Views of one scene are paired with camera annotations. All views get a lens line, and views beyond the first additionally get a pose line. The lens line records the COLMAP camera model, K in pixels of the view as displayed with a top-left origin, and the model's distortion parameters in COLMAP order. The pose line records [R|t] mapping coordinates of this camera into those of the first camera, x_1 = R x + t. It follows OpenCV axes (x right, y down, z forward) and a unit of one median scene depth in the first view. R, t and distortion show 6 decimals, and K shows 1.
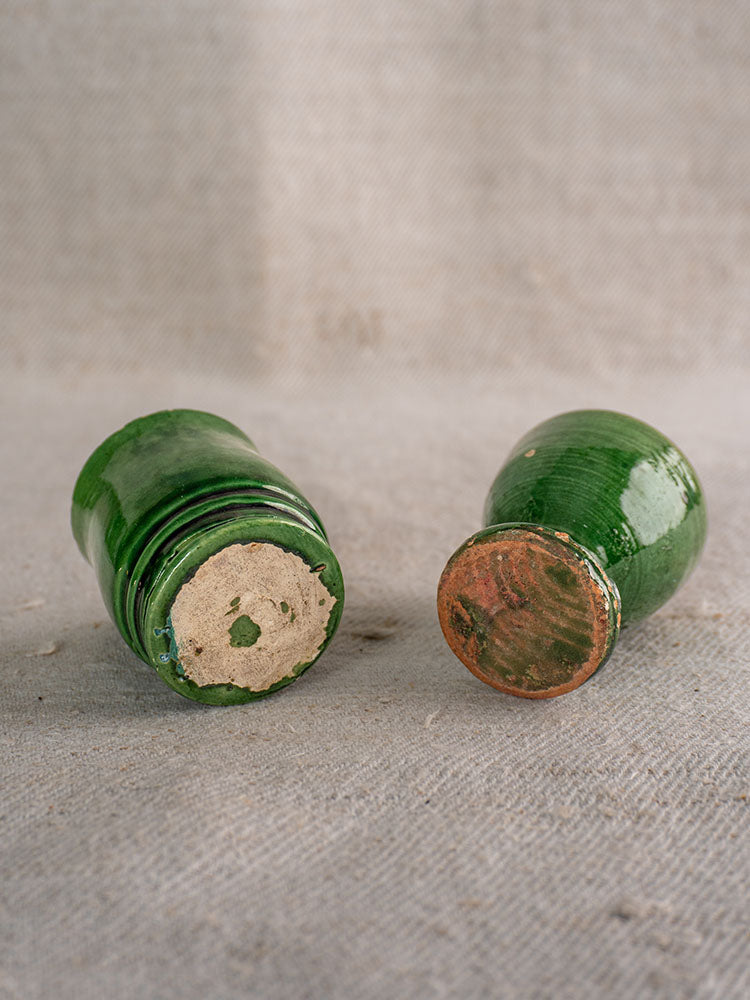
lens RADIAL K [[1471.2, 0, 358.5], [0, 1471.2, 511.6], [0, 0, 1]] dist [0.044836, 0.000000]
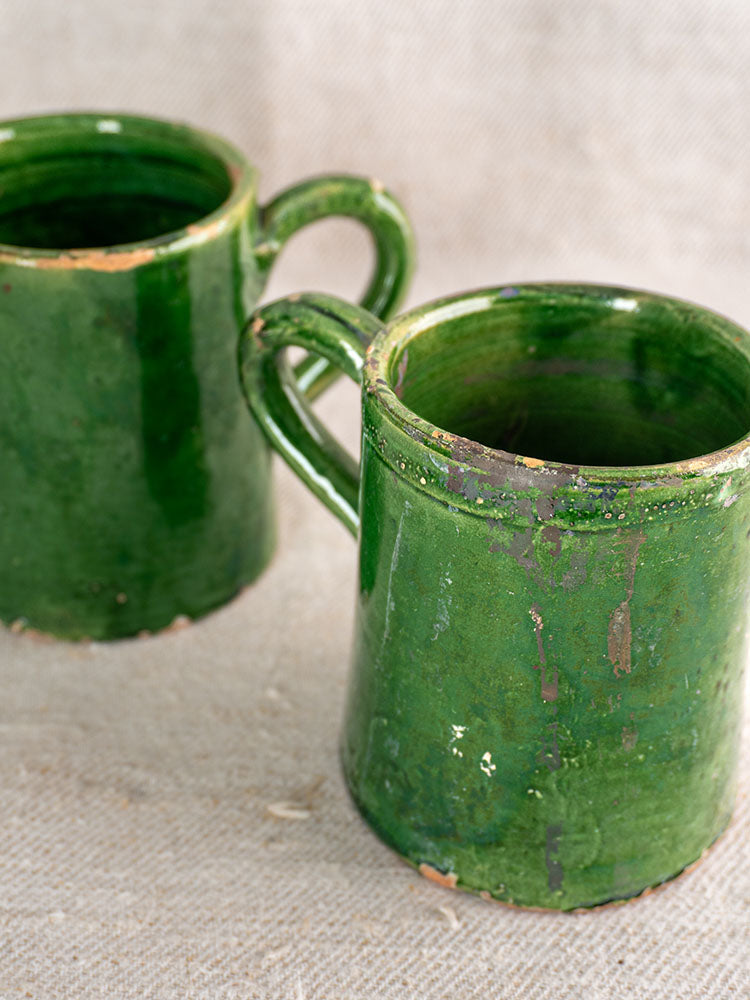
lens RADIAL K [[1472.7, 0, 374.1], [0, 1472.7, 514.4], [0, 0, 1]] dist [0.080183, 0.000000]
pose [[0.995391, 0.064783, -0.070705, 0.152714], [-0.039100, 0.947413, 0.317614, -0.501946], [0.087562, -0.313386, 0.945580, 0.265258]]
